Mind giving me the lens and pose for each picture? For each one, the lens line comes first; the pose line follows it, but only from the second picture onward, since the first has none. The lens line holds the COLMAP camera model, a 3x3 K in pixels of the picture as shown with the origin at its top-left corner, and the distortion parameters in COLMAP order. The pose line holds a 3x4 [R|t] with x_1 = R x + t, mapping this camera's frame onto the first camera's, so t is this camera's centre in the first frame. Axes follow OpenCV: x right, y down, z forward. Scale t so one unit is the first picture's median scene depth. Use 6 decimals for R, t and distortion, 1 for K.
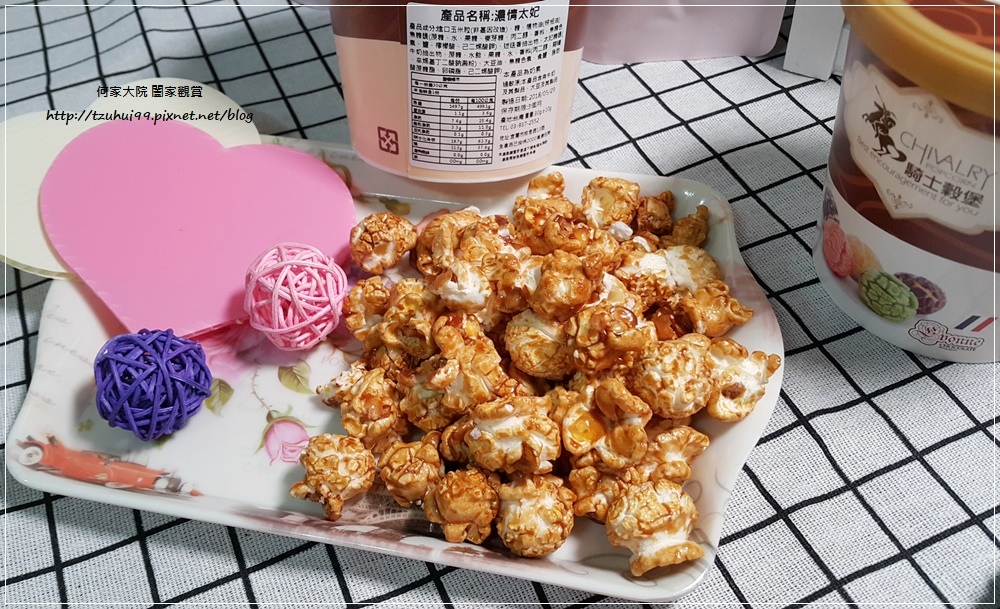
lens RADIAL K [[894.8, 0, 474.3], [0, 894.8, 306.0], [0, 0, 1]] dist [0.113390, -0.229651]
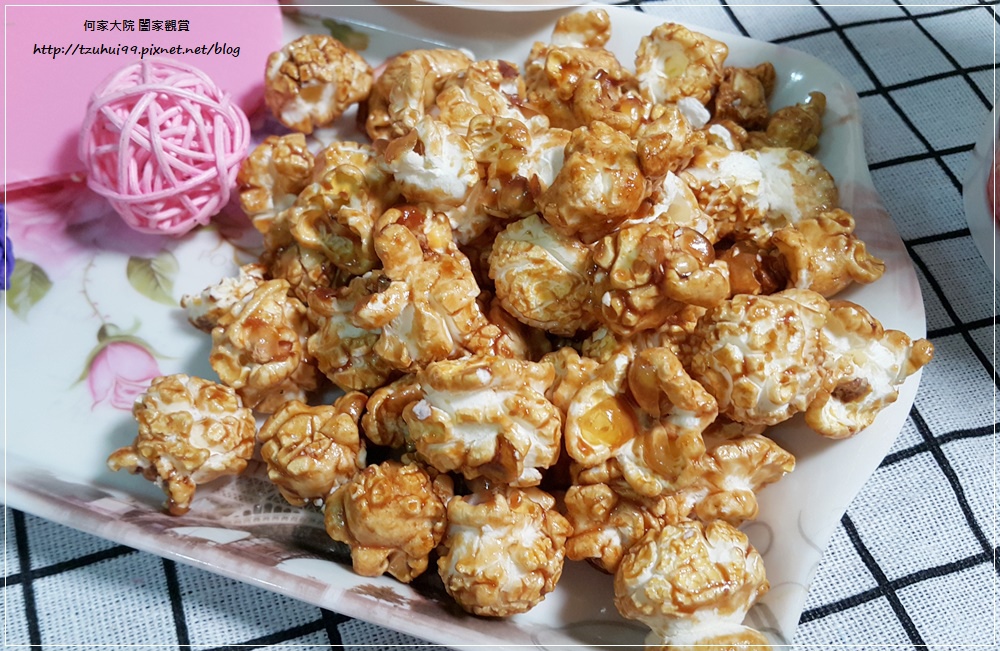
lens RADIAL K [[981.5, 0, 476.0], [0, 981.5, 349.9], [0, 0, 1]] dist [0.135388, -0.383100]
pose [[0.991180, 0.125210, 0.043419, 0.003346], [-0.129658, 0.983993, 0.122254, 0.017060], [-0.027416, -0.126805, 0.991549, 0.328061]]
